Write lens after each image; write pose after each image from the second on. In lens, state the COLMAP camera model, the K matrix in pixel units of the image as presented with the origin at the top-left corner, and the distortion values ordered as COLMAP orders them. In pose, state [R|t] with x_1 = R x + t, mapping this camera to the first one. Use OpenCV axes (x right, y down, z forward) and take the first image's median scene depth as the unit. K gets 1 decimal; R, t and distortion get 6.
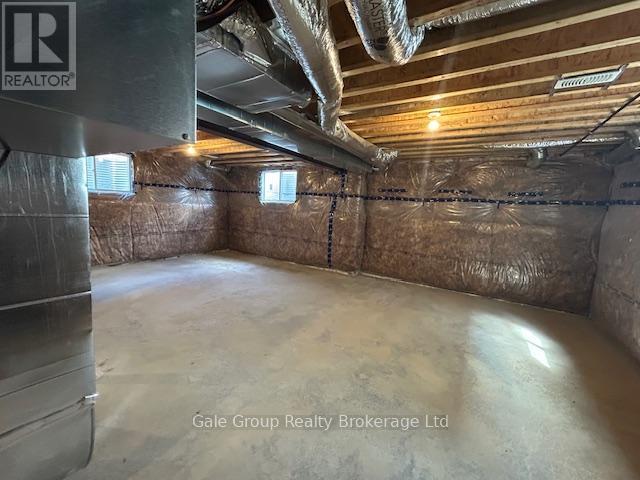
lens RADIAL K [[259.2, 0, 320.6], [0, 259.2, 240.6], [0, 0, 1]] dist [-0.001842, -0.000158]
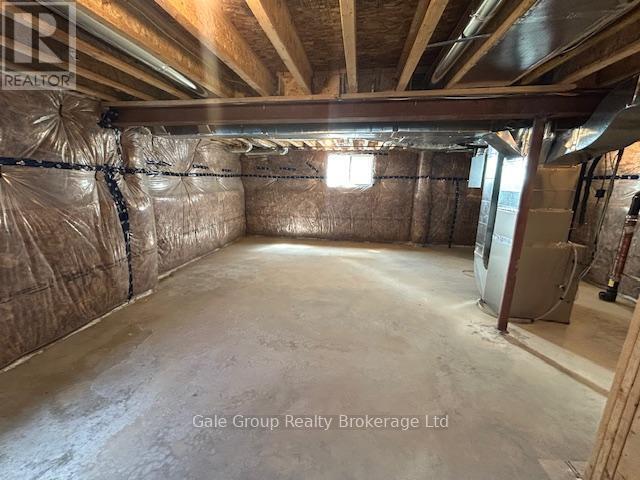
lens RADIAL K [[259.2, 0, 320.6], [0, 259.2, 240.6], [0, 0, 1]] dist [-0.001842, -0.000158]
pose [[-0.401069, -0.258317, 0.878872, -0.747335], [0.101818, 0.940902, 0.323013, -0.196984], [-0.910372, 0.219035, -0.351066, 0.994507]]
